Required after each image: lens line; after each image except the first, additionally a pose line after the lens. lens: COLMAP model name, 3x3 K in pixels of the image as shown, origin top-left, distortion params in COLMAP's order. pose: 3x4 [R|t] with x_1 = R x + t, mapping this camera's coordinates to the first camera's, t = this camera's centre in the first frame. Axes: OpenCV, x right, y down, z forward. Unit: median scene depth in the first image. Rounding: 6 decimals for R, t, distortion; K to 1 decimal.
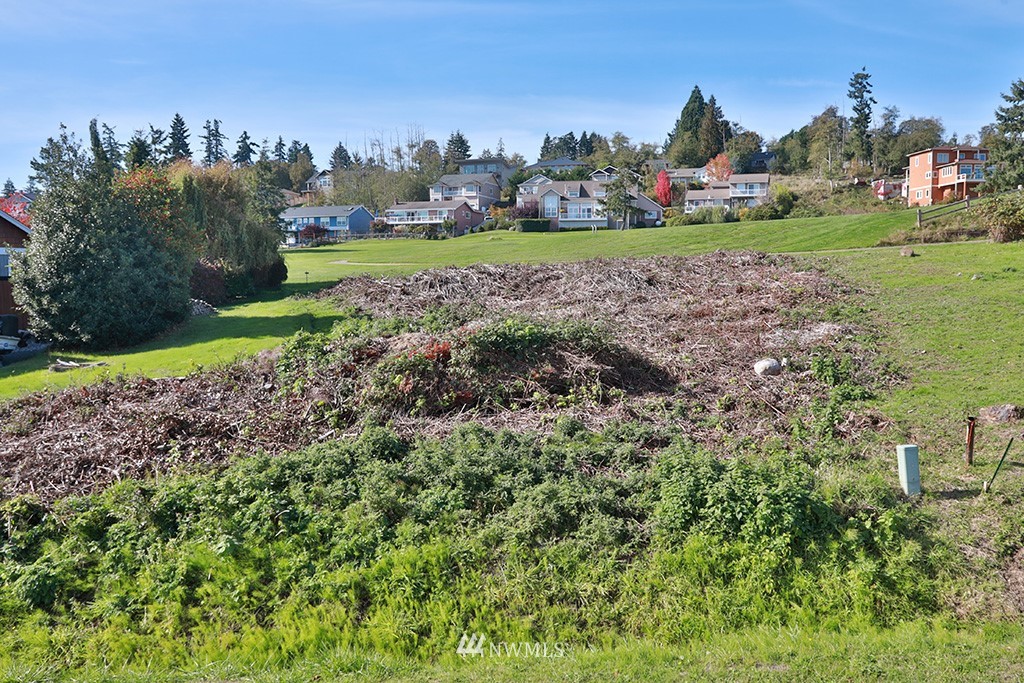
lens RADIAL K [[859.0, 0, 517.5], [0, 859.0, 339.5], [0, 0, 1]] dist [-0.067786, 0.057621]
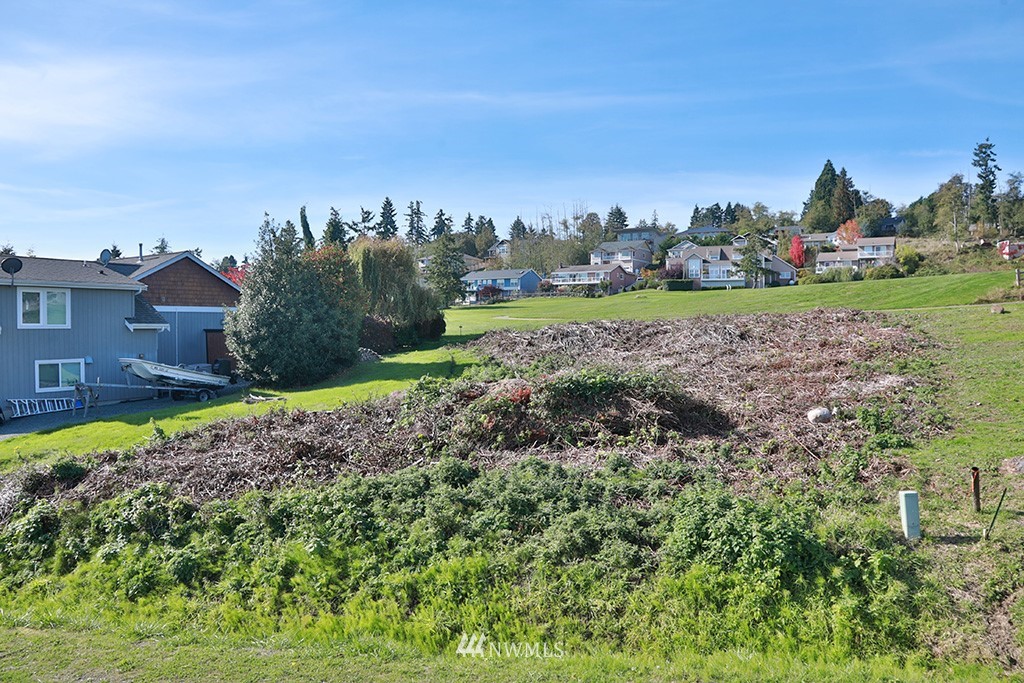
lens RADIAL K [[740.5, 0, 512.0], [0, 740.5, 341.5], [0, 0, 1]] dist [-0.113159, 0.059121]
pose [[0.976873, 0.007067, -0.213702, 0.115809], [-0.019022, 0.998363, -0.053937, -0.005178], [0.212971, 0.056755, 0.975409, -0.004856]]
